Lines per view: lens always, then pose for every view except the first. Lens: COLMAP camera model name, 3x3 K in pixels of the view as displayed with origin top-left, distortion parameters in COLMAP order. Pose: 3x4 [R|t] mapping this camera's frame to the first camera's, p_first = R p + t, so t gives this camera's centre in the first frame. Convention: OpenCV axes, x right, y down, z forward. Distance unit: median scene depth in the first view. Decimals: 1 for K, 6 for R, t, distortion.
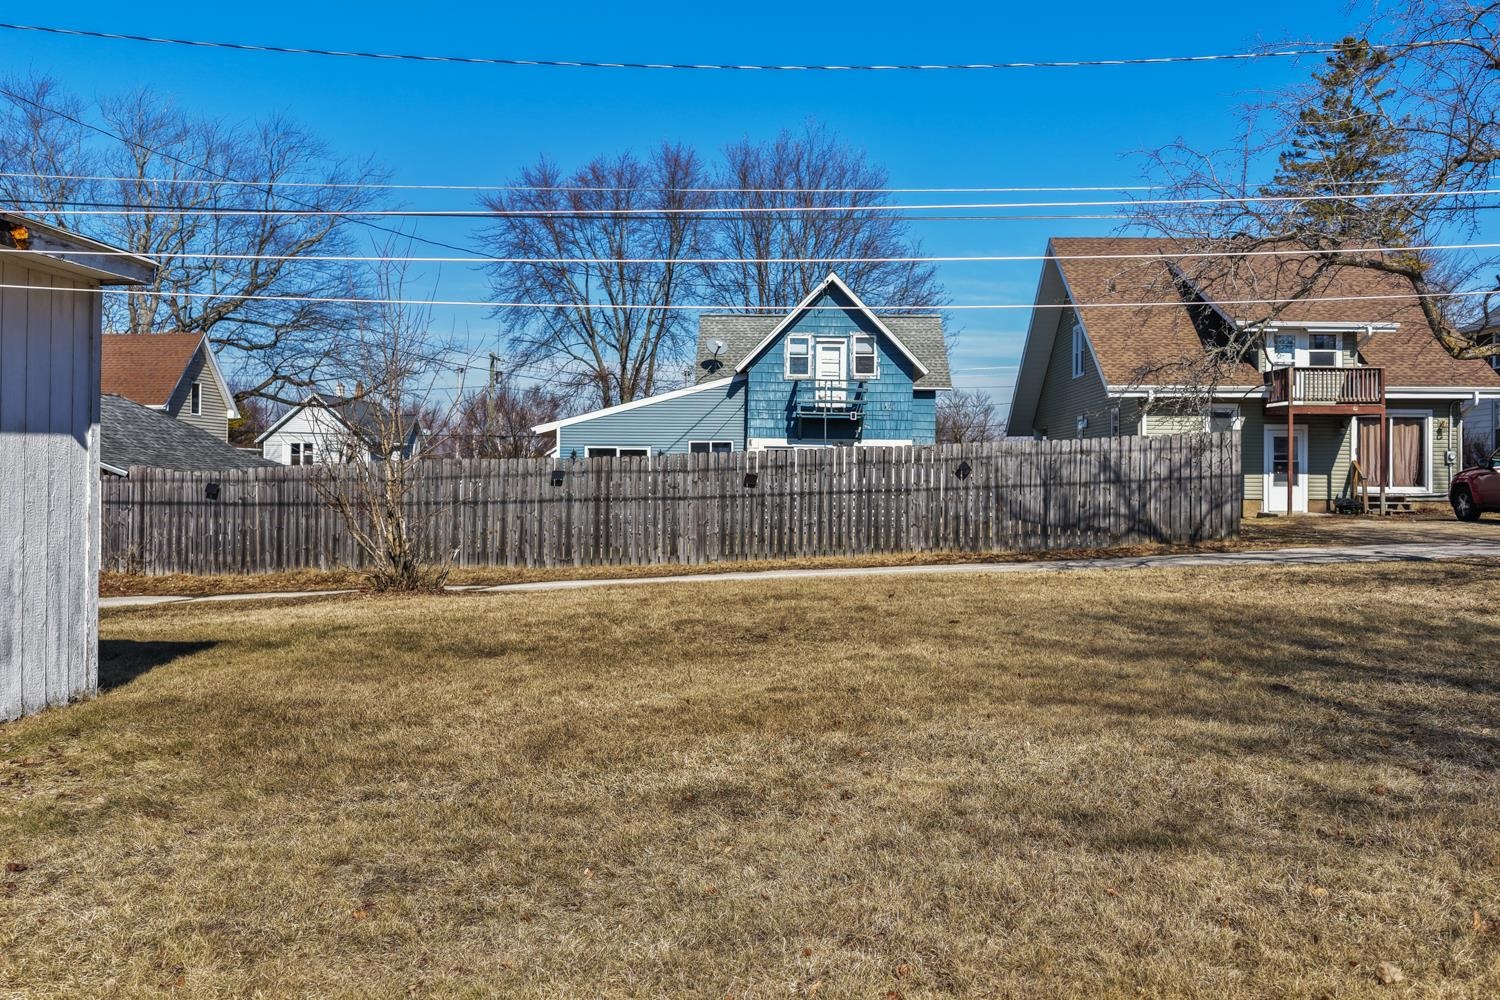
lens RADIAL K [[1289.2, 0, 753.2], [0, 1289.2, 470.7], [0, 0, 1]] dist [-0.003126, 0.008542]
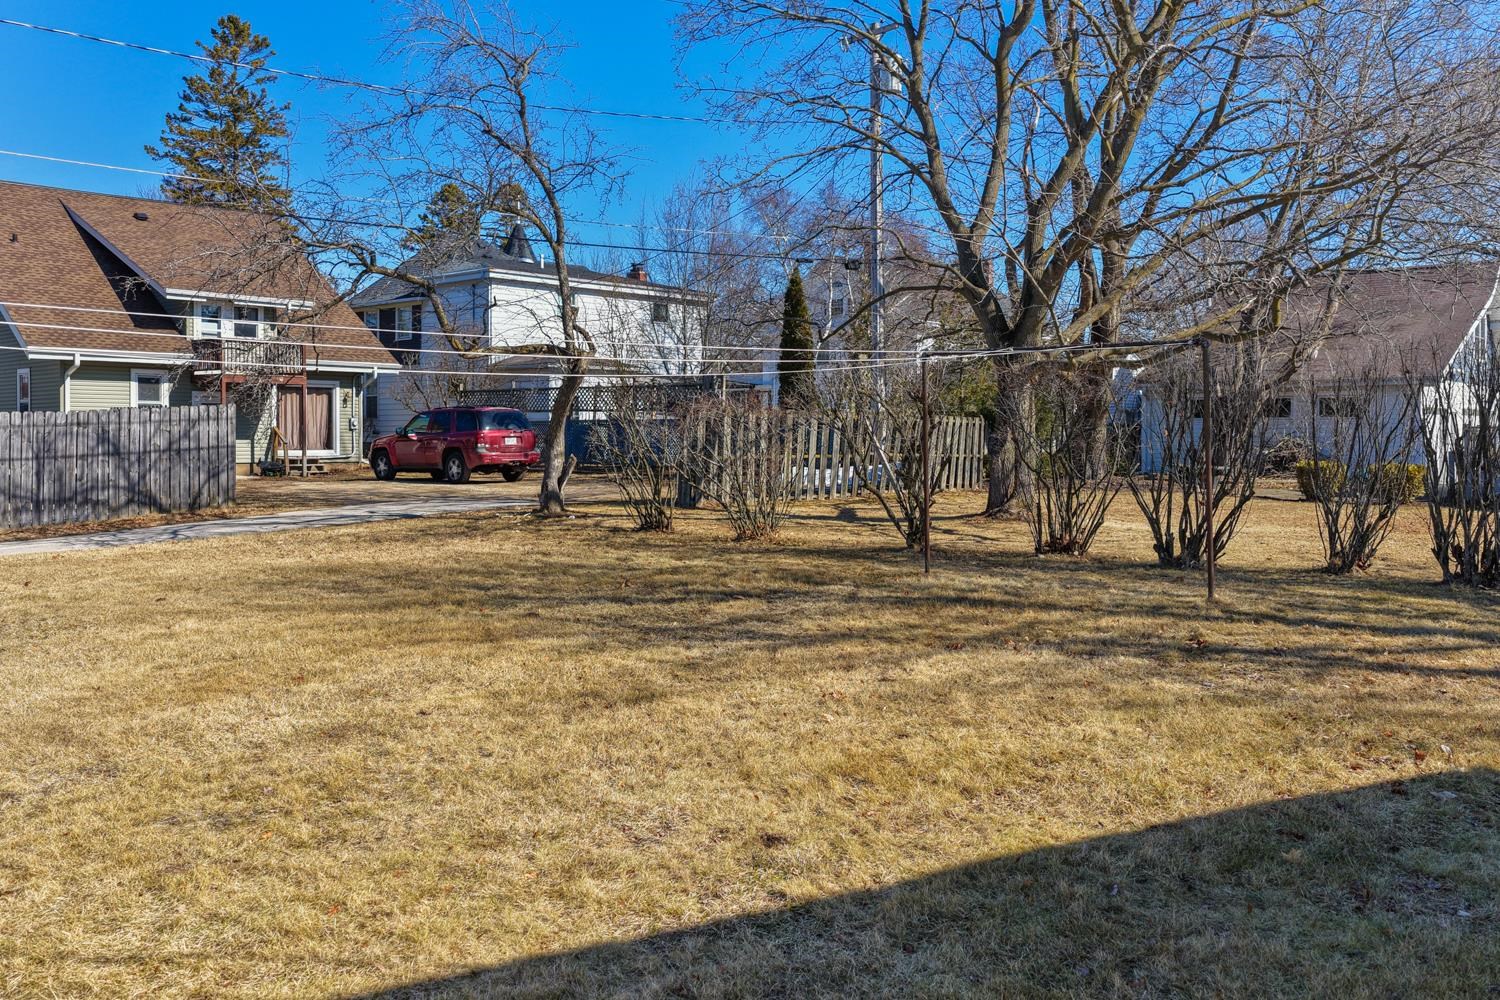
lens RADIAL K [[1309.2, 0, 782.0], [0, 1309.2, 446.6], [0, 0, 1]] dist [-0.004819, 0.006307]
pose [[0.640525, -0.011236, 0.767855, -0.107067], [-0.000925, 0.999881, 0.015403, -0.008515], [-0.767937, -0.010576, 0.640438, -0.029412]]
